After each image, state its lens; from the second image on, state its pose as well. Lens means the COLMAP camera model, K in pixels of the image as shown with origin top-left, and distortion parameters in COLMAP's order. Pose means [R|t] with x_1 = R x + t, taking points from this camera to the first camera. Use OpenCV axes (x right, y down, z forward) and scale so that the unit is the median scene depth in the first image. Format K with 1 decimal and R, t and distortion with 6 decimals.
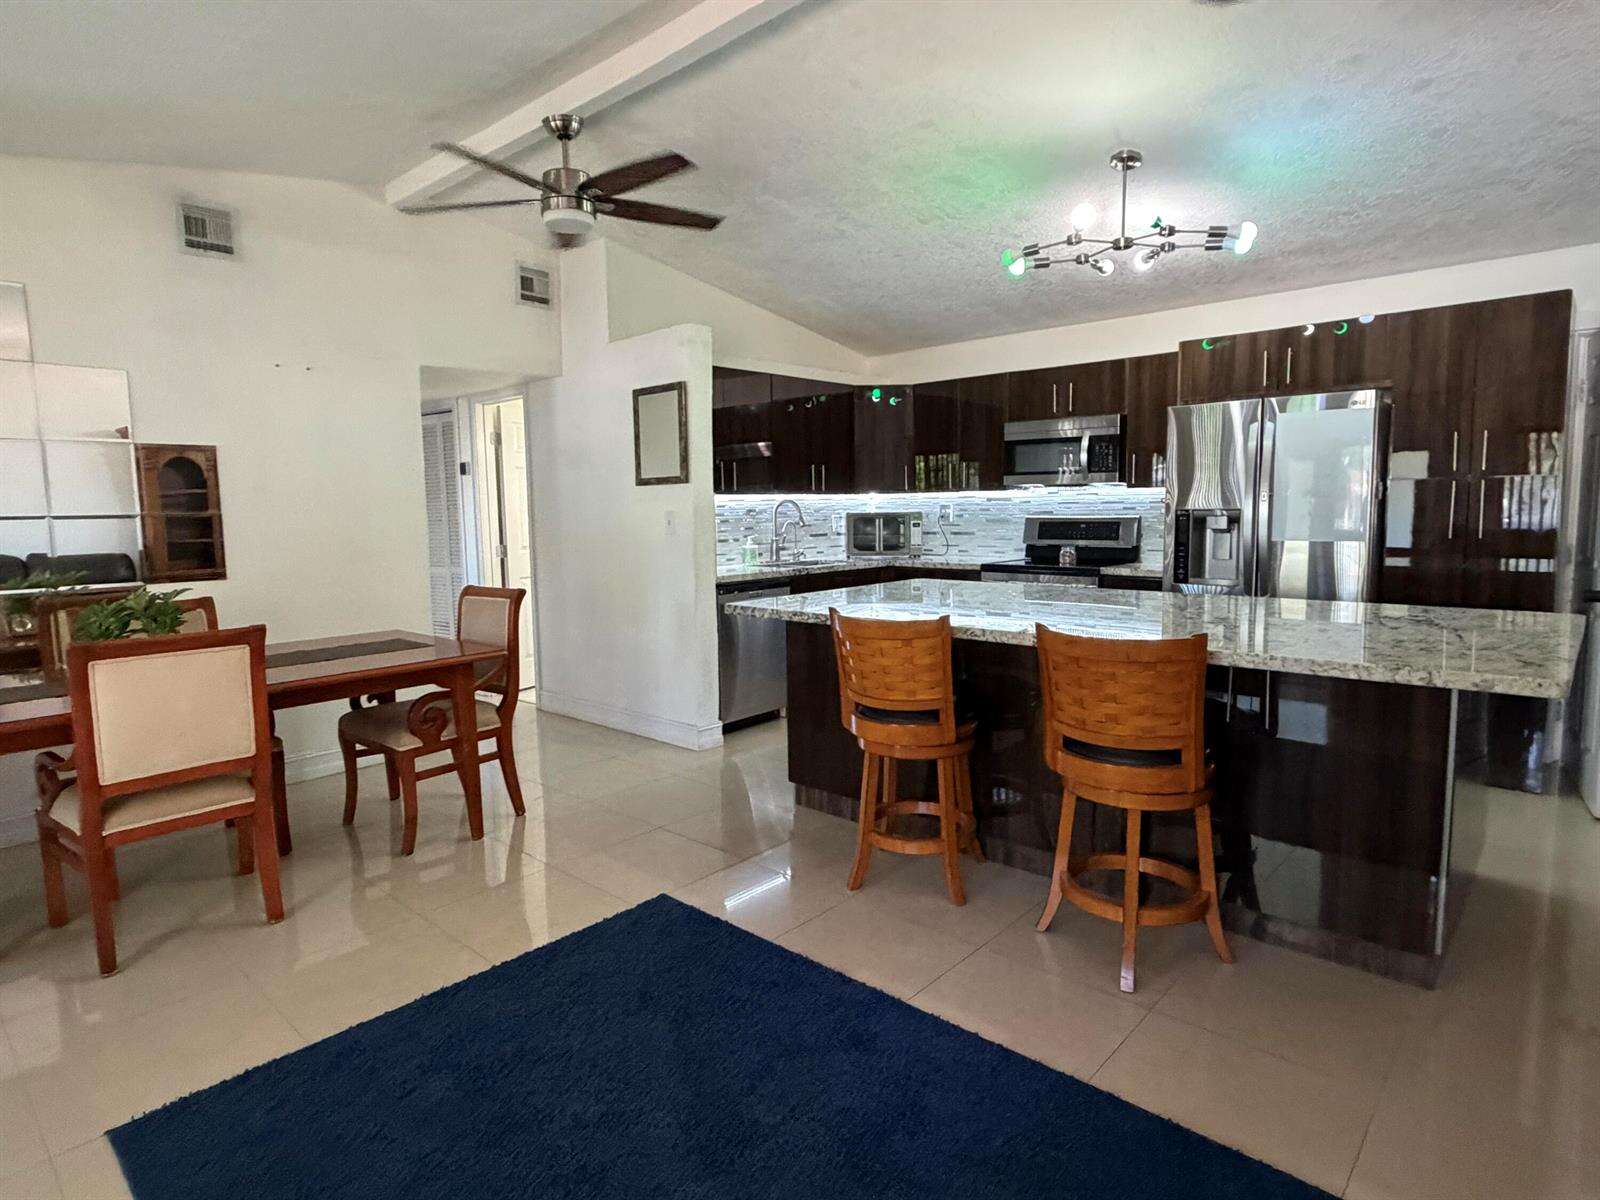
lens RADIAL K [[901.8, 0, 798.0], [0, 901.8, 596.9], [0, 0, 1]] dist [-0.000303, 0.002684]
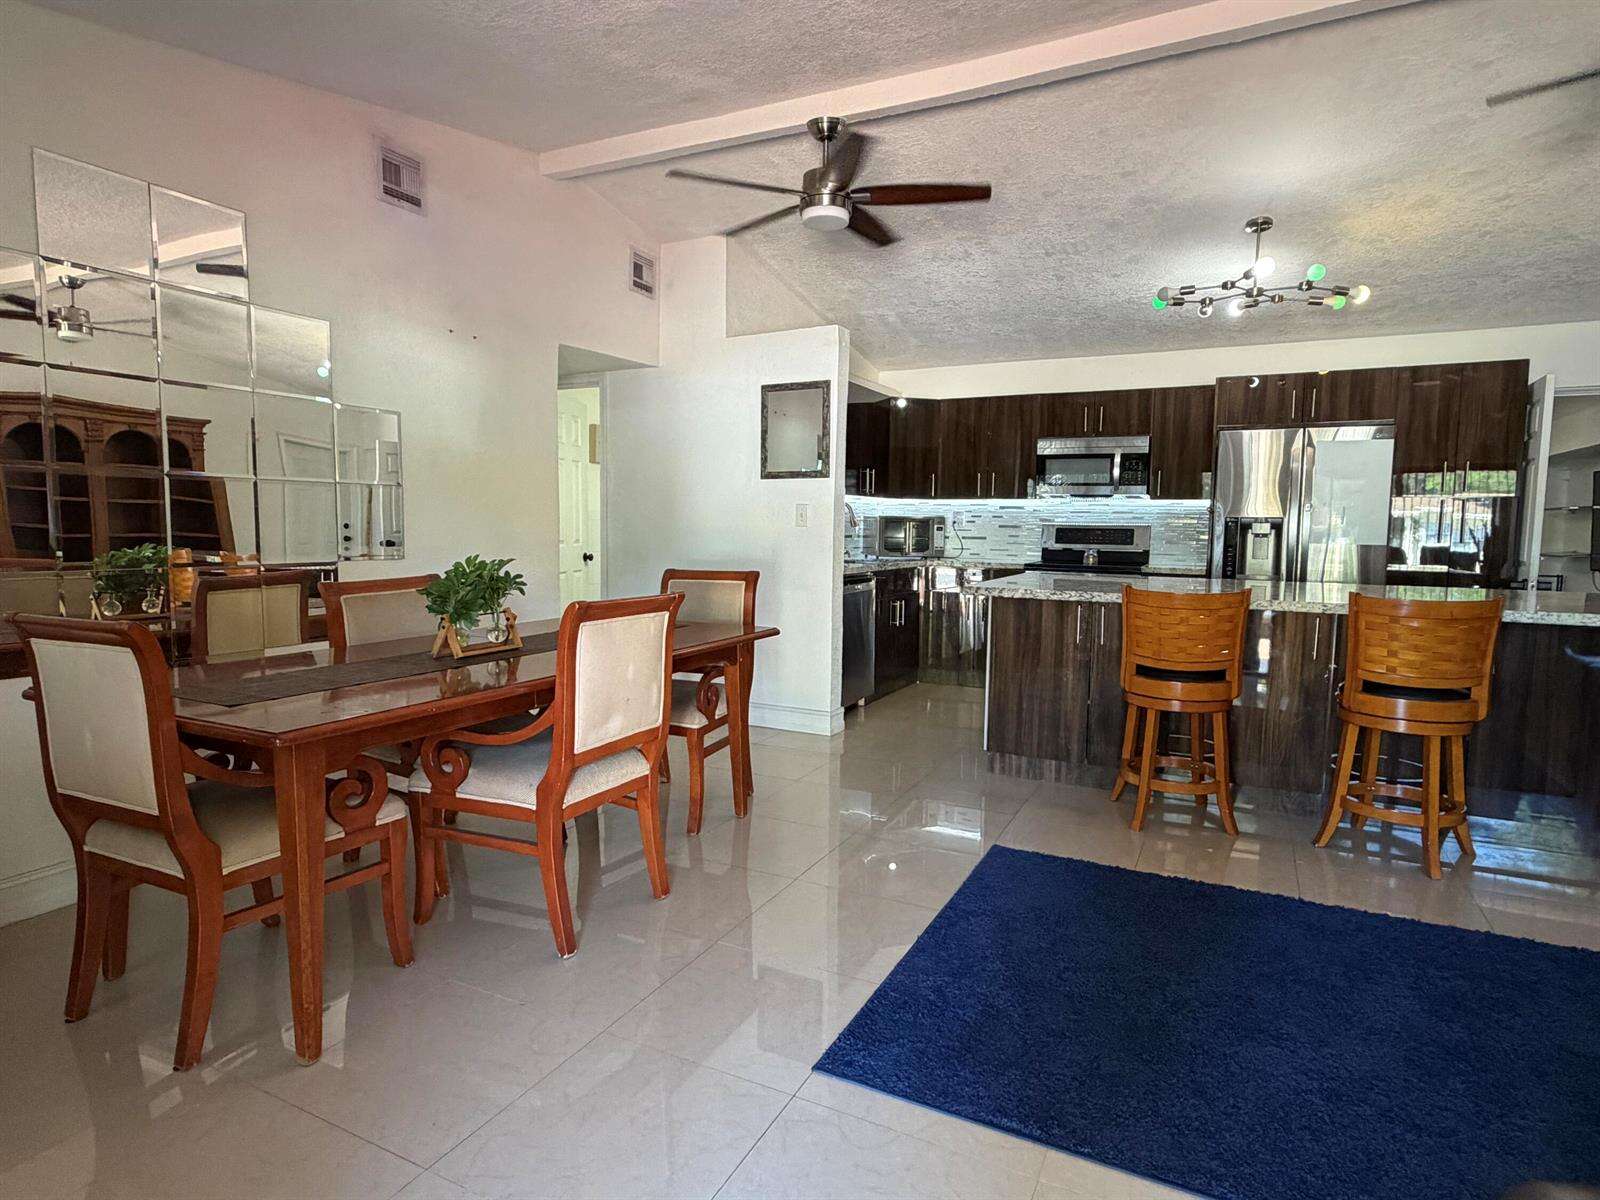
lens RADIAL K [[901.8, 0, 801.3], [0, 901.8, 598.4], [0, 0, 1]] dist [-0.000303, 0.002684]
pose [[0.961475, 0.006545, 0.274813, -0.425236], [-0.000835, 0.999781, -0.020889, 0.034596], [-0.274890, 0.019855, 0.961271, 0.007992]]
